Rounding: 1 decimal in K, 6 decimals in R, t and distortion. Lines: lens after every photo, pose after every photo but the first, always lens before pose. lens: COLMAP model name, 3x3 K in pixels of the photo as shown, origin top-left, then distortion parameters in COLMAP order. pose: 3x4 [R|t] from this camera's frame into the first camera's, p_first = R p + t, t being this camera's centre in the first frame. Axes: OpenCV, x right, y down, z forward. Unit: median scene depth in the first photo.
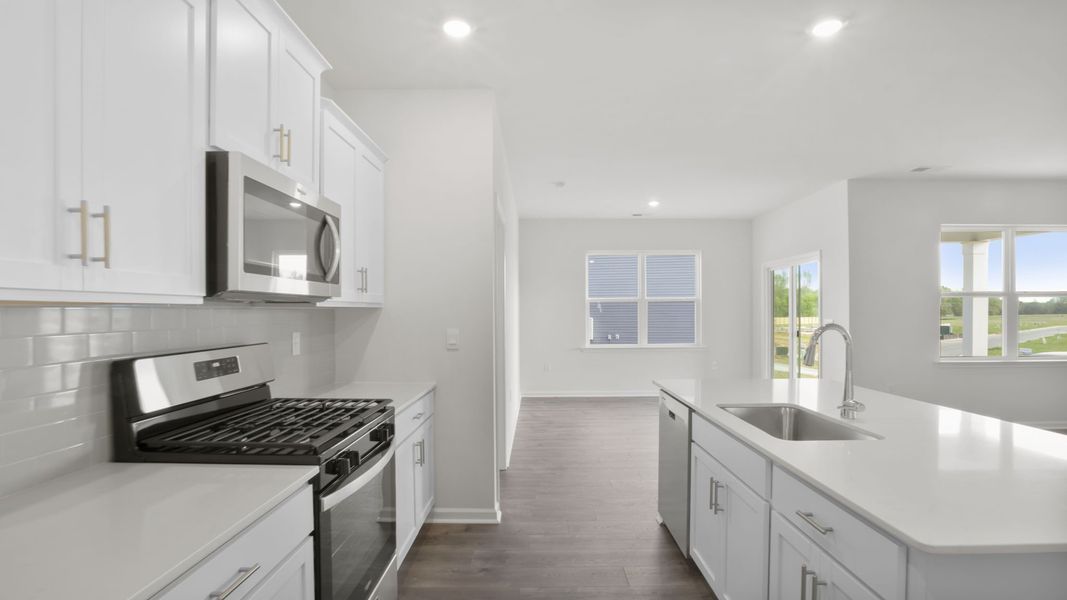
lens RADIAL K [[501.5, 0, 520.3], [0, 501.5, 308.0], [0, 0, 1]] dist [-0.010814, 0.000092]
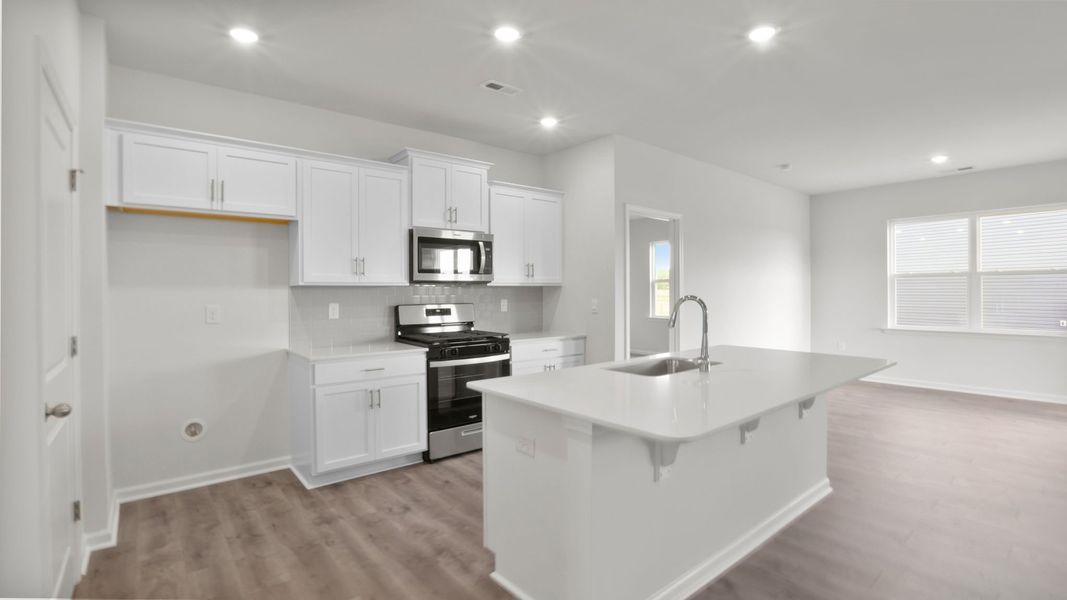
lens RADIAL K [[496.0, 0, 539.4], [0, 496.0, 297.6], [0, 0, 1]] dist [-0.003622, 0.000216]
pose [[0.660500, 0.011105, -0.750744, 1.043777], [0.007733, 0.999737, 0.021591, 0.002201], [0.750787, -0.020066, 0.660240, -0.140811]]
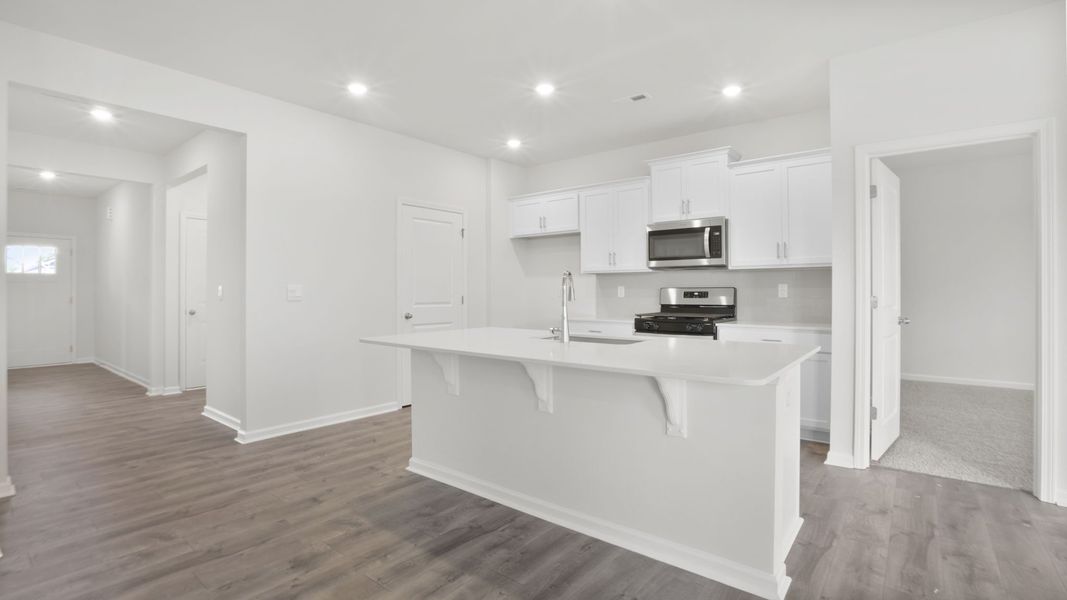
lens RADIAL K [[496.0, 0, 539.4], [0, 496.0, 297.6], [0, 0, 1]] dist [-0.003622, 0.000216]
pose [[-0.576585, 0.019800, -0.816797, 1.413572], [0.012697, 0.999803, 0.015273, 0.058899], [0.816939, -0.001565, -0.576723, 1.284843]]
